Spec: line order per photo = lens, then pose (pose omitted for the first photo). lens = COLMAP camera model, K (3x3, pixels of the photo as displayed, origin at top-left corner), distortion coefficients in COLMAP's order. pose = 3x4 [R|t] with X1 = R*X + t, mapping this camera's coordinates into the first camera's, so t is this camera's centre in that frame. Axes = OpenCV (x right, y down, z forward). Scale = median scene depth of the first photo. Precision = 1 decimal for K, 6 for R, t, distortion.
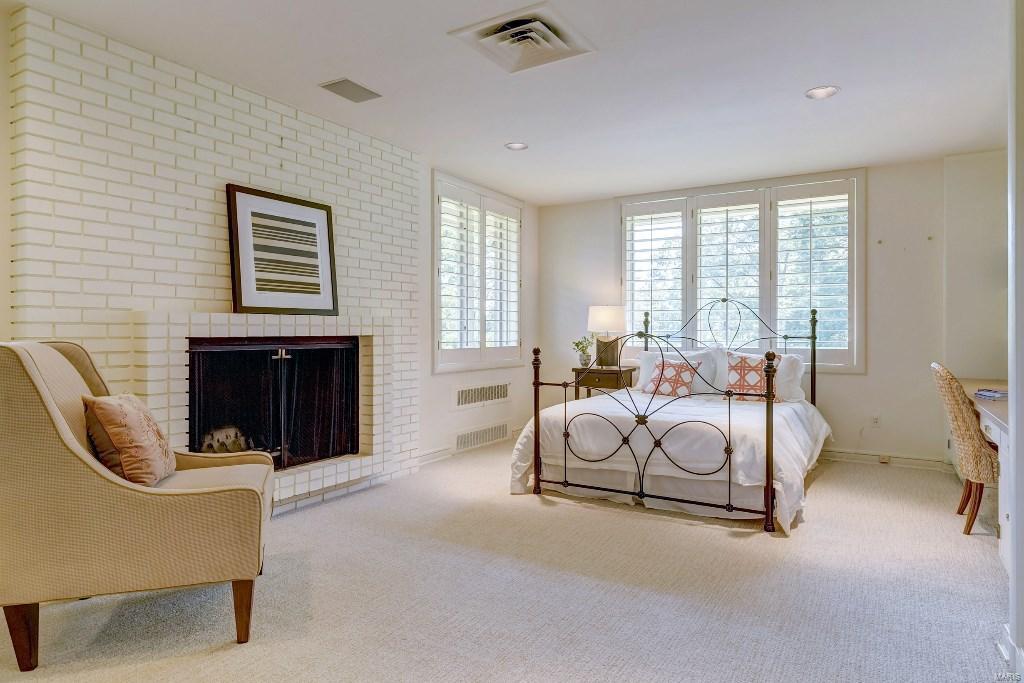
lens RADIAL K [[614.2, 0, 513.2], [0, 614.2, 332.3], [0, 0, 1]] dist [0.002927, 0.001887]
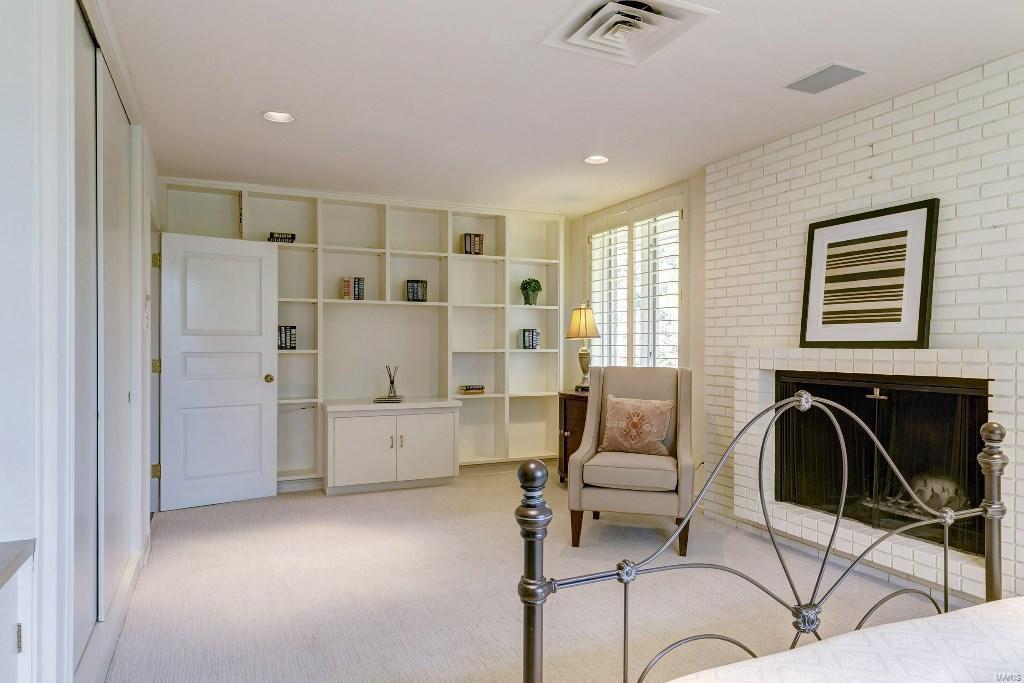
lens RADIAL K [[622.5, 0, 513.2], [0, 622.5, 345.7], [0, 0, 1]] dist [-0.003092, -0.000613]
pose [[-0.558831, 0.001098, -0.829281, 0.637807], [-0.006715, 0.999960, 0.005850, -0.034037], [0.829255, 0.008838, -0.558801, 1.073065]]
